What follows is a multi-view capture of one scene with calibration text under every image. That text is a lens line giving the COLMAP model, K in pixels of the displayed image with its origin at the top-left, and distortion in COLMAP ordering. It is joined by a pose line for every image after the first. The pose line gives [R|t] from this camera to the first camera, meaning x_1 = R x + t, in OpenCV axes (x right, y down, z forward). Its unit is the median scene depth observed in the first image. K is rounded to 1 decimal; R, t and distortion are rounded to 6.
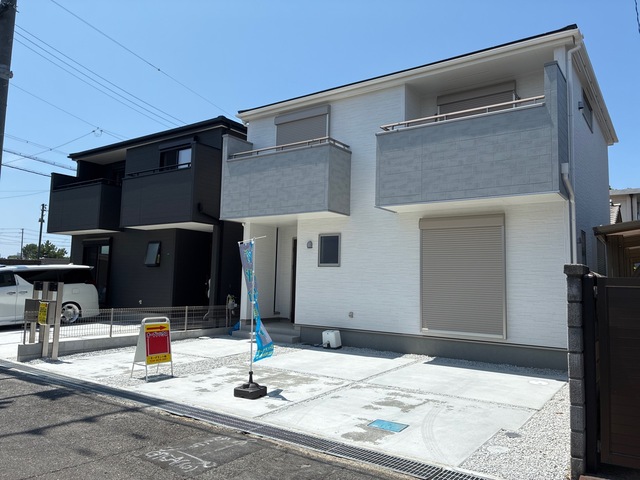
lens RADIAL K [[492.8, 0, 323.0], [0, 492.8, 240.2], [0, 0, 1]] dist [0.015450, -0.026347]
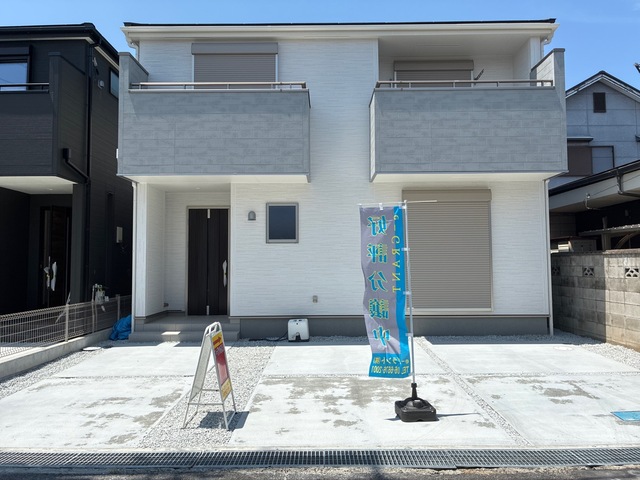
lens RADIAL K [[492.8, 0, 321.2], [0, 492.8, 238.0], [0, 0, 1]] dist [0.015450, -0.026347]
pose [[0.812634, -0.000342, 0.582774, -0.435517], [-0.023934, 0.999137, 0.033960, 0.017214], [-0.582282, -0.041545, 0.811925, 0.312979]]
